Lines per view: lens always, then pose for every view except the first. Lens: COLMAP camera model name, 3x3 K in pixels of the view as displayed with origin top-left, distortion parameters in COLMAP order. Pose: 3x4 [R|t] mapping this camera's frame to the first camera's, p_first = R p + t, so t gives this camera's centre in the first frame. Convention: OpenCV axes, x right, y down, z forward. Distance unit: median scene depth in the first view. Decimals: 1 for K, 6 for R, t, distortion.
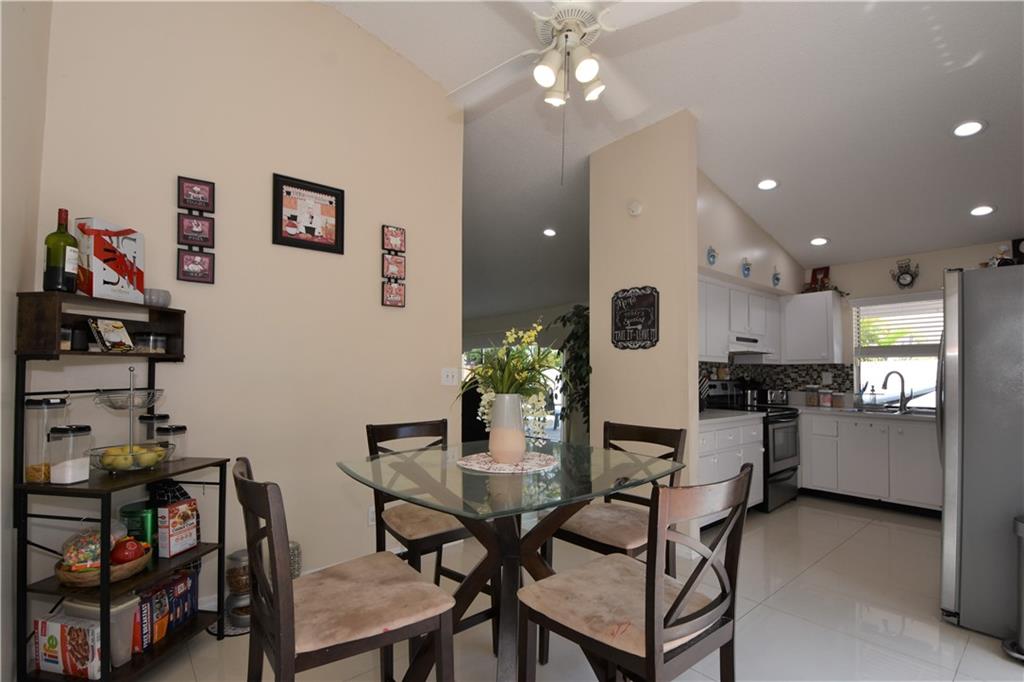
lens RADIAL K [[459.2, 0, 511.7], [0, 459.2, 354.7], [0, 0, 1]] dist [0.019551, -0.024567]
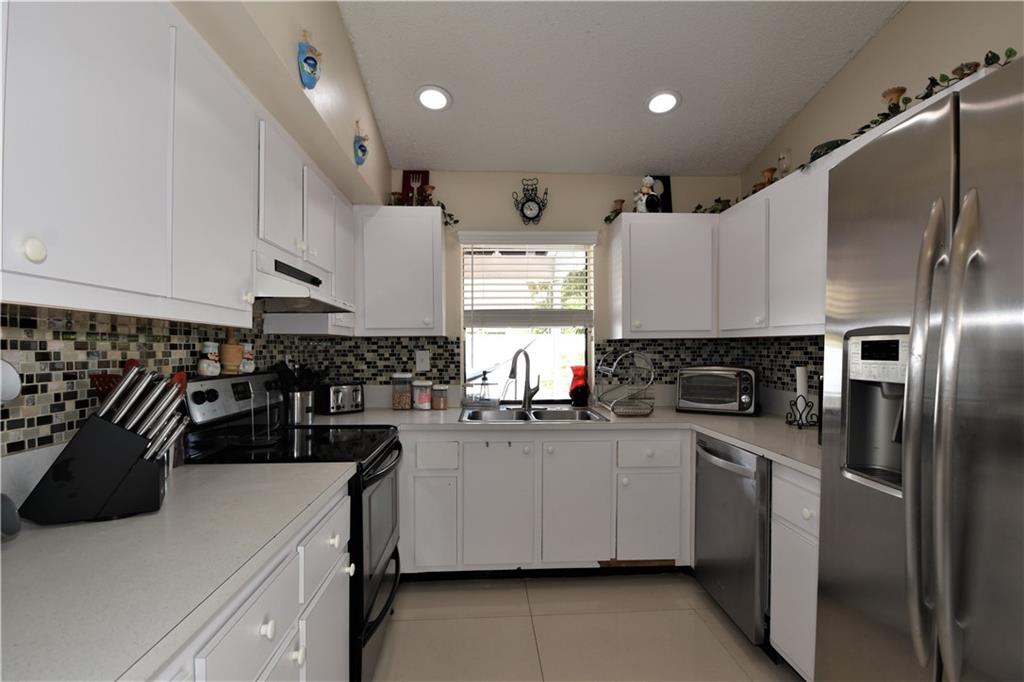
lens RADIAL K [[459.2, 0, 511.7], [0, 459.2, 354.7], [0, 0, 1]] dist [0.019551, -0.024567]
pose [[0.567553, -0.017600, 0.823149, 0.270681], [-0.028451, 0.998755, 0.040972, 0.016315], [-0.822845, -0.046674, 0.566346, 0.589240]]
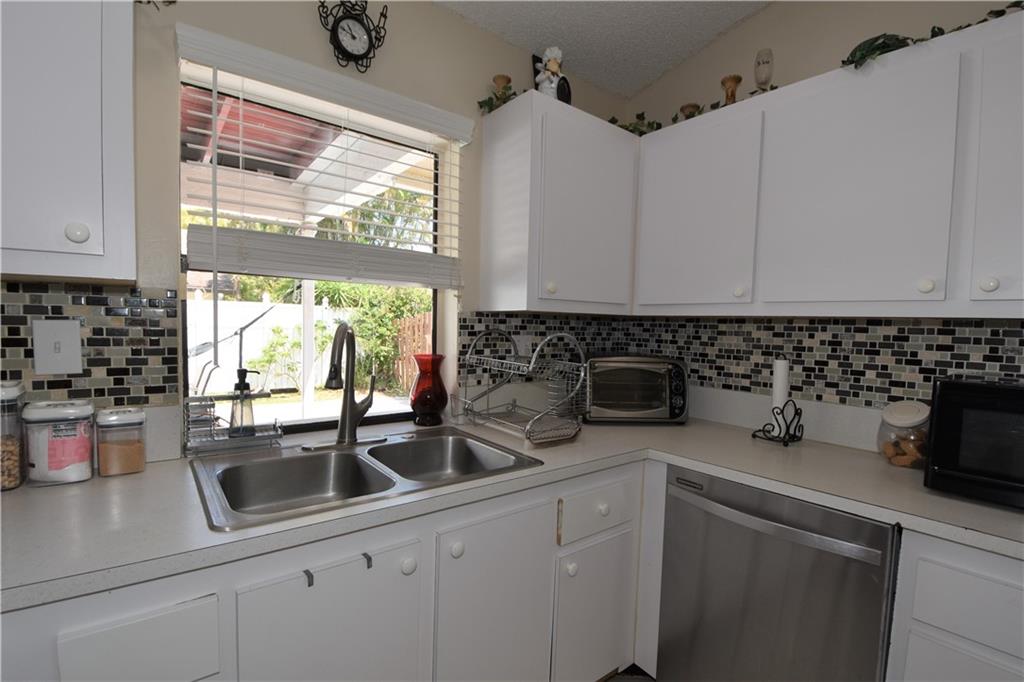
lens RADIAL K [[459.2, 0, 511.7], [0, 459.2, 354.7], [0, 0, 1]] dist [0.019551, -0.024567]
pose [[-0.001439, -0.068503, 0.997650, 0.479167], [-0.067372, 0.995391, 0.068251, 0.025419], [-0.997727, -0.067115, -0.006047, 0.808259]]
